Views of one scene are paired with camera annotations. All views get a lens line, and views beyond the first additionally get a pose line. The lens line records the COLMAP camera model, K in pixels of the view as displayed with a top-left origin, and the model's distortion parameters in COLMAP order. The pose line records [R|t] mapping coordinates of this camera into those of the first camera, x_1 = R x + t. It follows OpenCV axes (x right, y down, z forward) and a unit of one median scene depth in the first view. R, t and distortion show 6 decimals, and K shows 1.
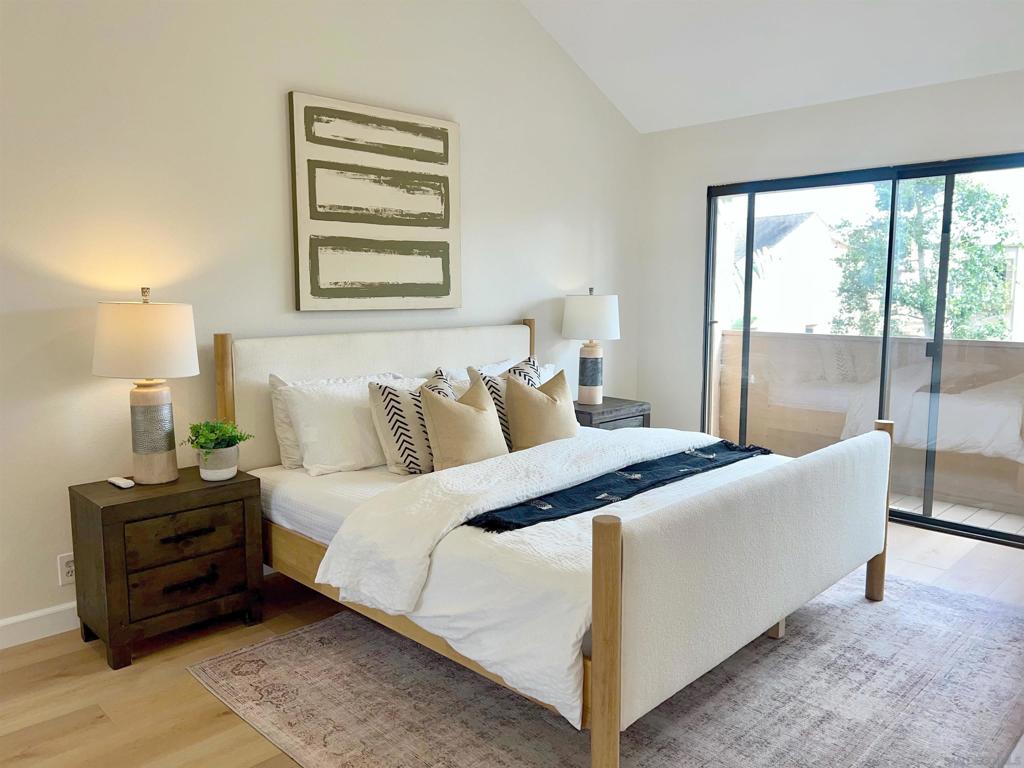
lens RADIAL K [[767.2, 0, 512.0], [0, 767.2, 384.0], [0, 0, 1]] dist [0.012468, -0.005357]
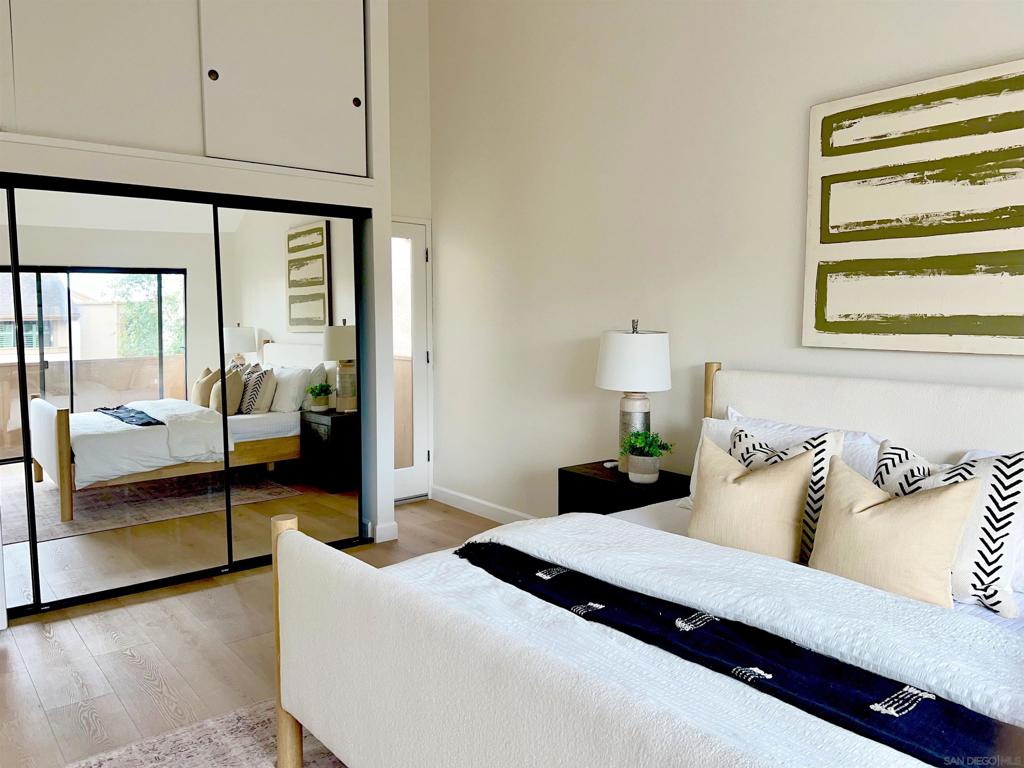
lens RADIAL K [[767.2, 0, 512.0], [0, 767.2, 384.0], [0, 0, 1]] dist [0.012468, -0.005357]
pose [[-0.103608, 0.096799, -0.989897, 0.647414], [-0.120202, 0.986740, 0.109071, -0.106040], [0.987328, 0.130288, -0.090599, 0.729644]]
